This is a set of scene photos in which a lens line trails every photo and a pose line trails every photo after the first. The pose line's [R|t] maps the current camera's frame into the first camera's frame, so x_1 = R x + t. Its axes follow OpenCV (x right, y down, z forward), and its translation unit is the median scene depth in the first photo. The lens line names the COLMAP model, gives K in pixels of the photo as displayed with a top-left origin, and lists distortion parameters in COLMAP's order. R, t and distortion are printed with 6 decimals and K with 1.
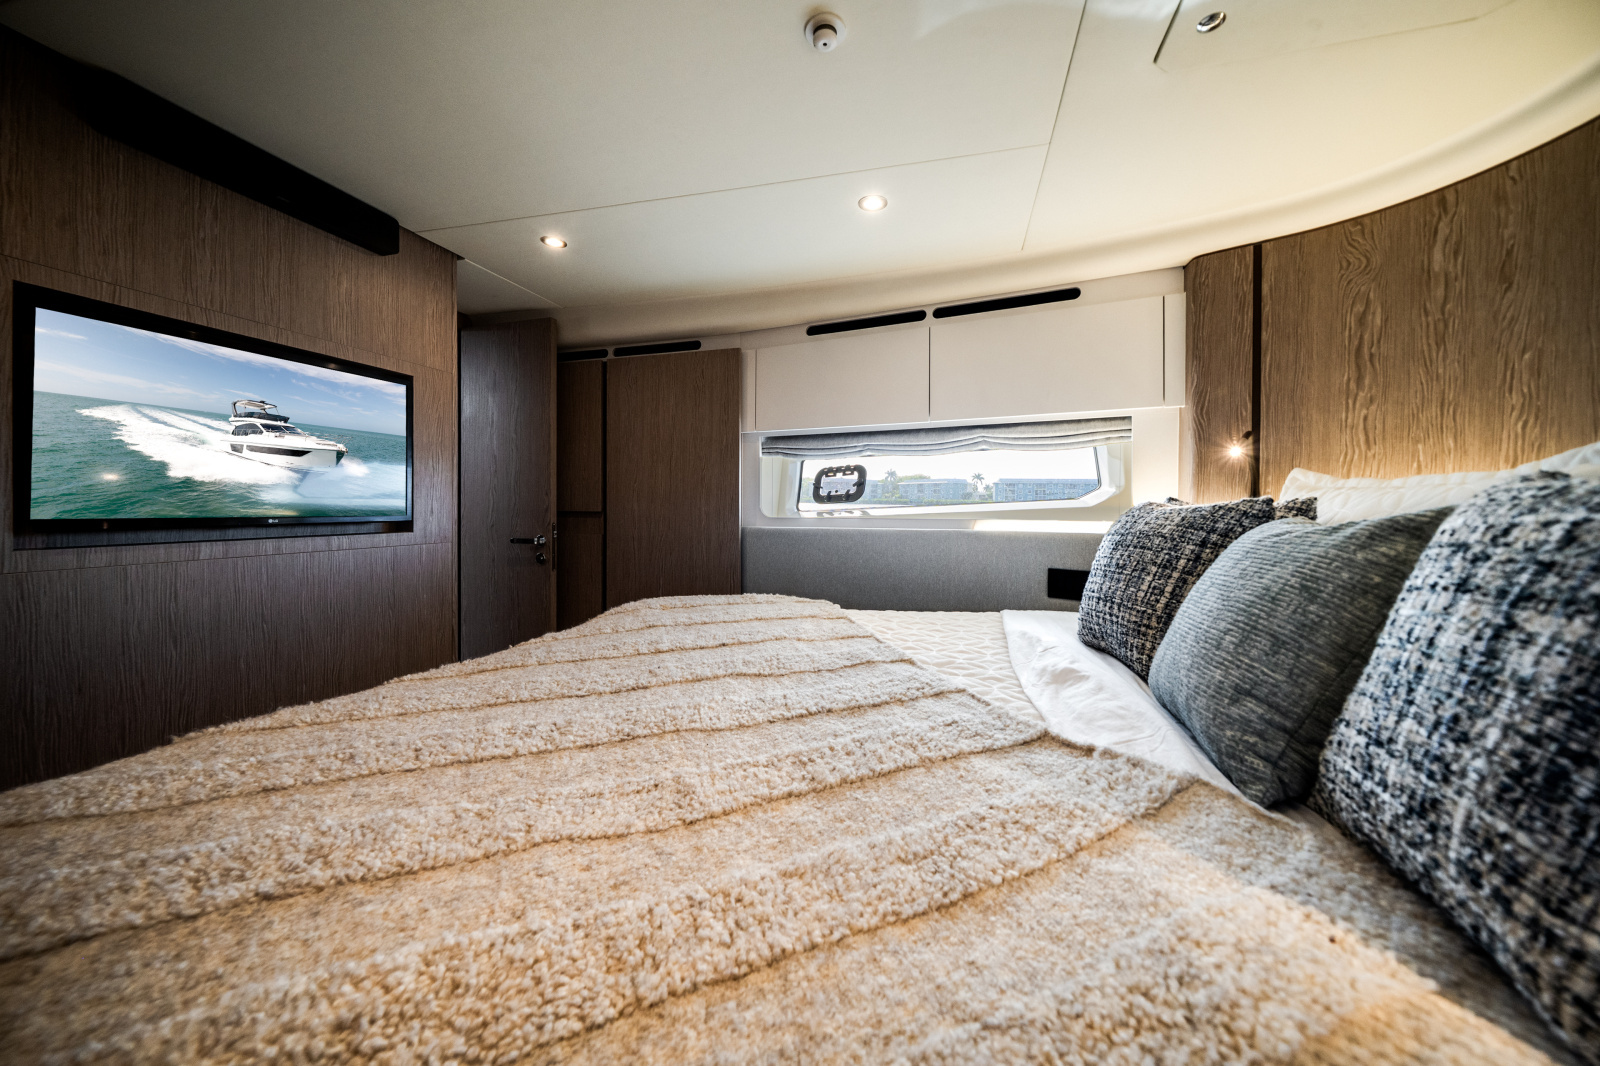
lens RADIAL K [[553.7, 0, 800.6], [0, 553.7, 515.6], [0, 0, 1]] dist [-0.002380, -0.000026]
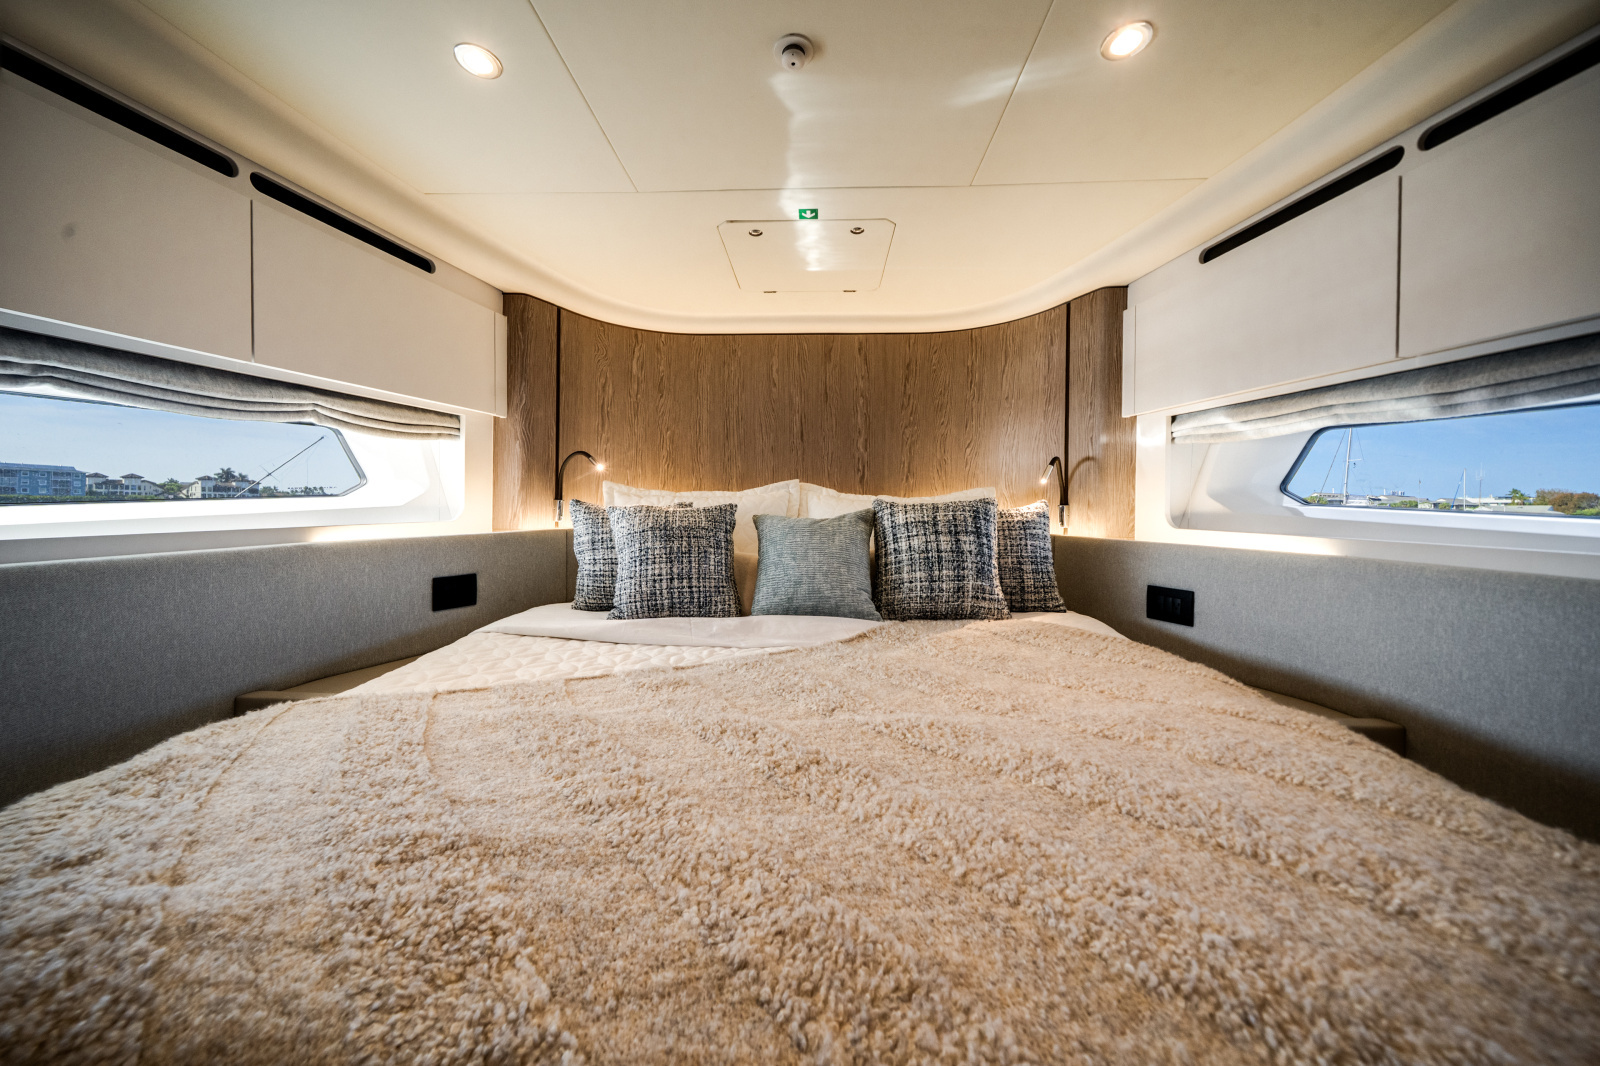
lens RADIAL K [[553.7, 0, 782.5], [0, 553.7, 512.1], [0, 0, 1]] dist [-0.002380, -0.000026]
pose [[-0.201801, -0.024622, 0.979117, -0.500663], [0.002318, 0.999669, 0.025617, -0.029504], [-0.979424, 0.007439, -0.201677, 0.635015]]
